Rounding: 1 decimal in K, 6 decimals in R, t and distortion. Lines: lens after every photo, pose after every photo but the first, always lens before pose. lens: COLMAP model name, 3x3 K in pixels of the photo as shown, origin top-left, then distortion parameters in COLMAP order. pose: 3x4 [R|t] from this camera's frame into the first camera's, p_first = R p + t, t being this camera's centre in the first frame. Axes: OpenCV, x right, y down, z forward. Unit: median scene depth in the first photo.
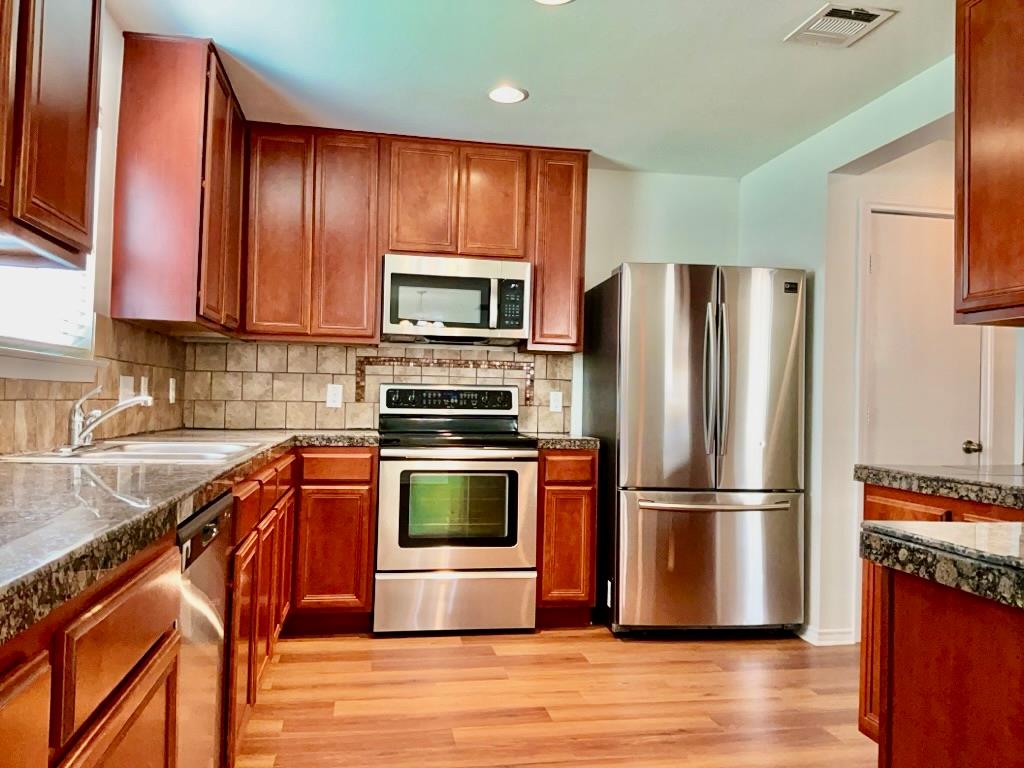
lens RADIAL K [[851.4, 0, 557.6], [0, 851.4, 373.9], [0, 0, 1]] dist [0.019183, -0.063413]
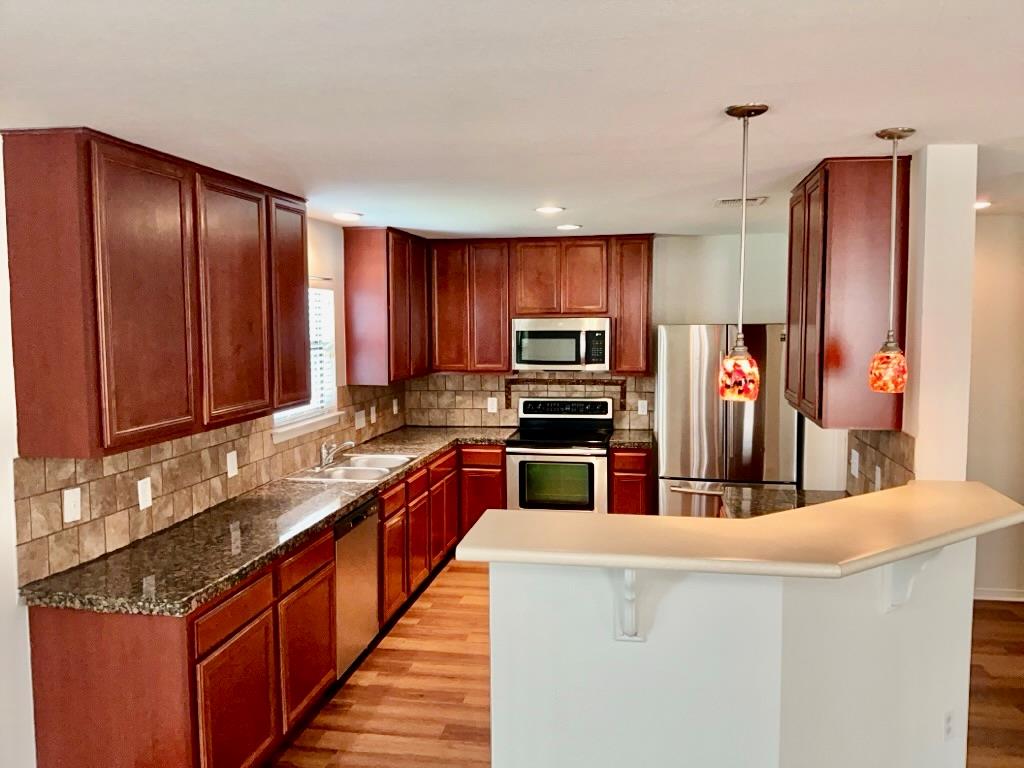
lens RADIAL K [[851.4, 0, 513.2], [0, 851.4, 381.1], [0, 0, 1]] dist [0.019183, -0.063413]
pose [[0.920213, 0.005783, -0.391375, 0.390867], [0.038033, 0.993838, 0.104110, -0.183369], [0.389565, -0.110688, 0.914323, -0.407826]]
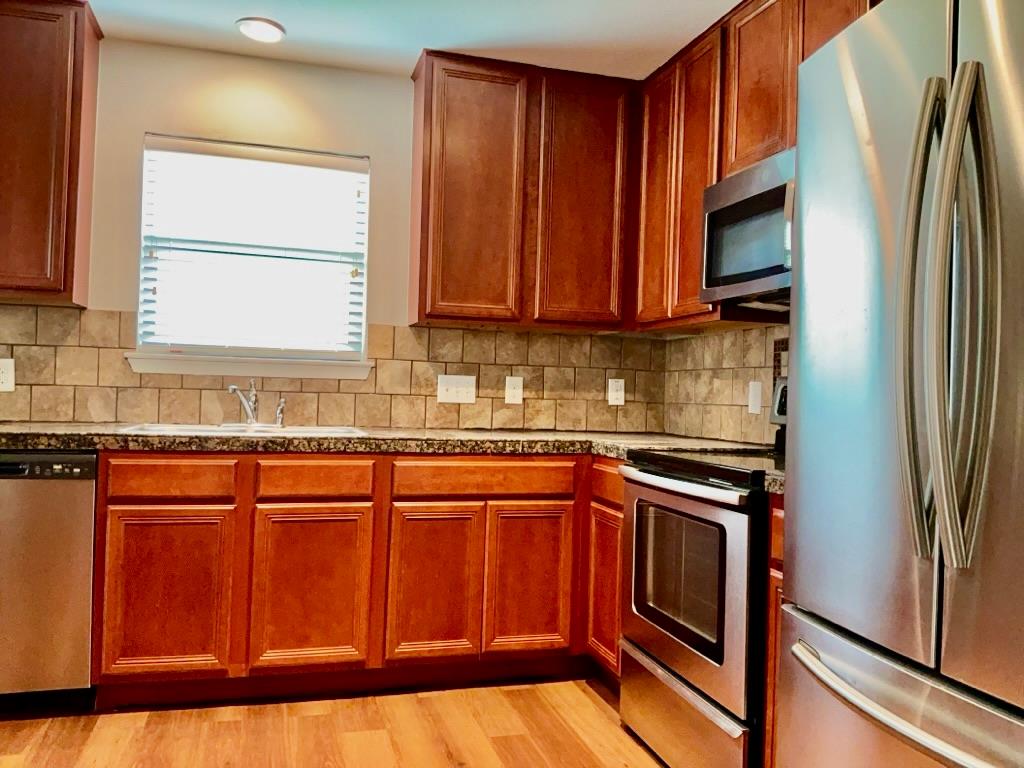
lens RADIAL K [[851.4, 0, 510.5], [0, 851.4, 381.3], [0, 0, 1]] dist [0.019183, -0.063413]
pose [[0.051765, -0.033279, -0.998105, 0.466689], [0.001855, 0.999446, -0.033228, 0.037020], [0.998658, -0.000131, 0.051798, 0.783587]]
